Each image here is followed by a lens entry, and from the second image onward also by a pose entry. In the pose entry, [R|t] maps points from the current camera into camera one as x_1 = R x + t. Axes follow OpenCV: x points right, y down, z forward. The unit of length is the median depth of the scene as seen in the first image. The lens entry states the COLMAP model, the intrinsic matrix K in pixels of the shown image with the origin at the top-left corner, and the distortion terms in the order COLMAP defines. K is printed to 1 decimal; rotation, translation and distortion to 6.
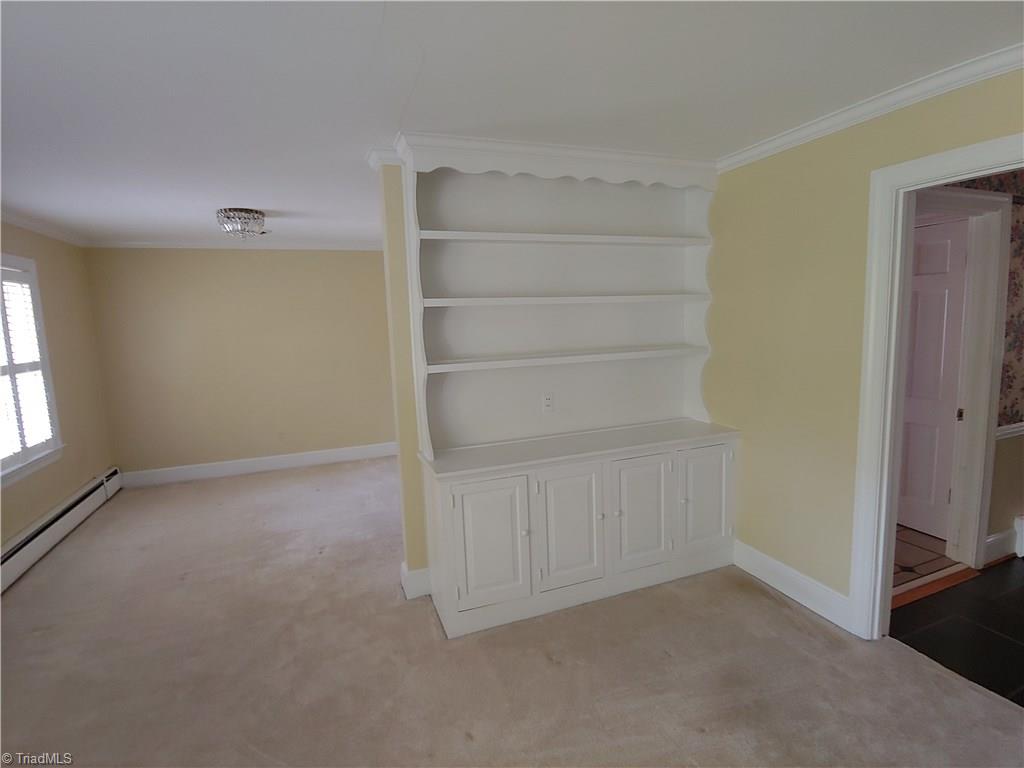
lens RADIAL K [[512.1, 0, 515.1], [0, 512.1, 383.5], [0, 0, 1]] dist [-0.024681, 0.000851]
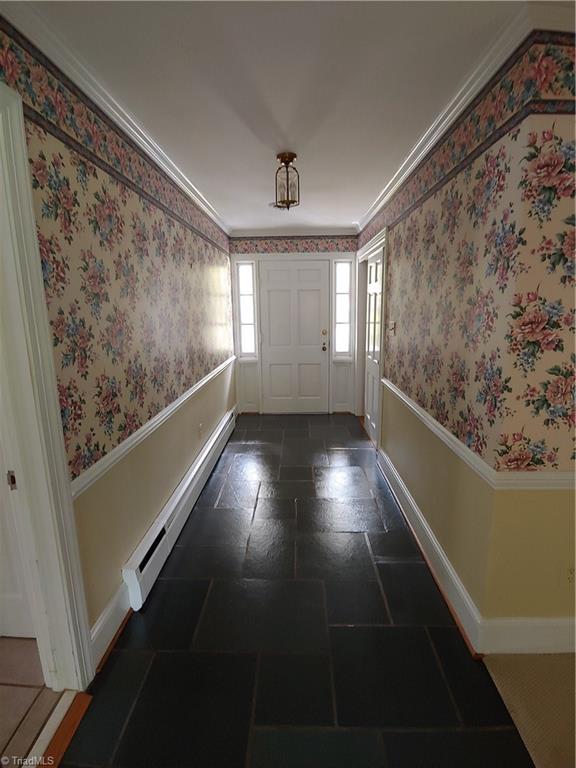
lens RADIAL K [[384.1, 0, 287.2], [0, 384.1, 386.3], [0, 0, 1]] dist [-0.024681, 0.000851]
pose [[0.398030, -0.154651, 0.904243, 0.631210], [0.113675, 0.986406, 0.118666, -0.062830], [-0.910302, 0.055558, 0.410199, 0.519135]]
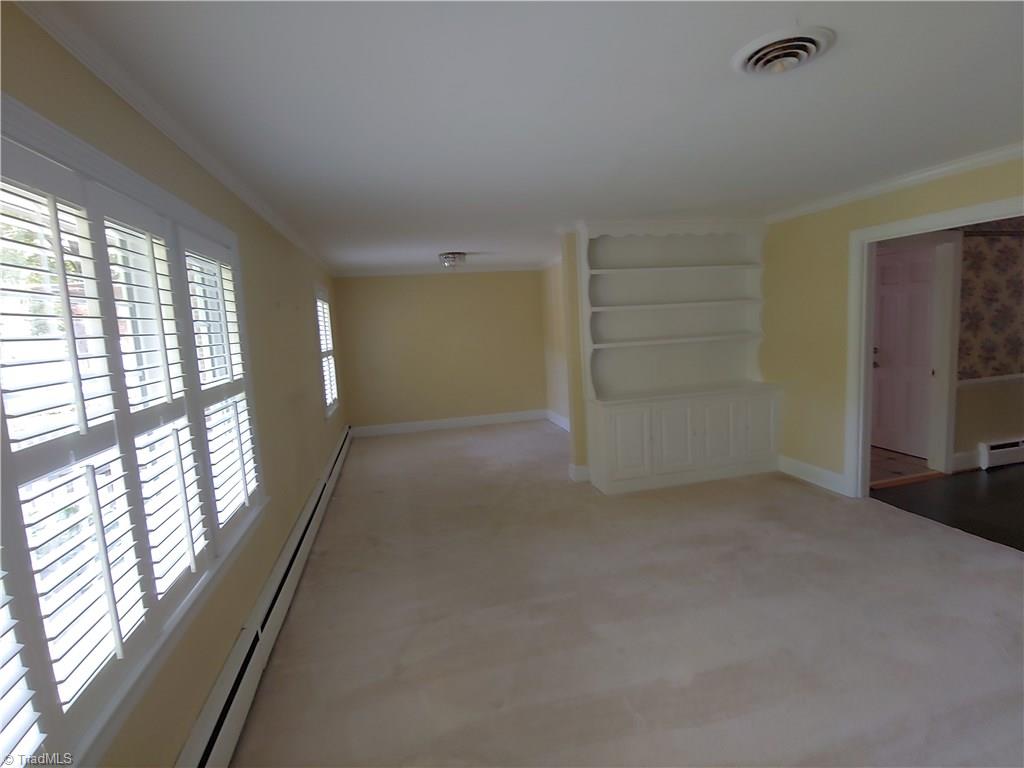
lens RADIAL K [[512.1, 0, 510.9], [0, 512.1, 383.3], [0, 0, 1]] dist [-0.024681, 0.000851]
pose [[0.988798, -0.004395, -0.149193, -0.166050], [0.004111, 0.999989, -0.002210, 0.091772], [0.149201, 0.001572, 0.988806, -0.722855]]
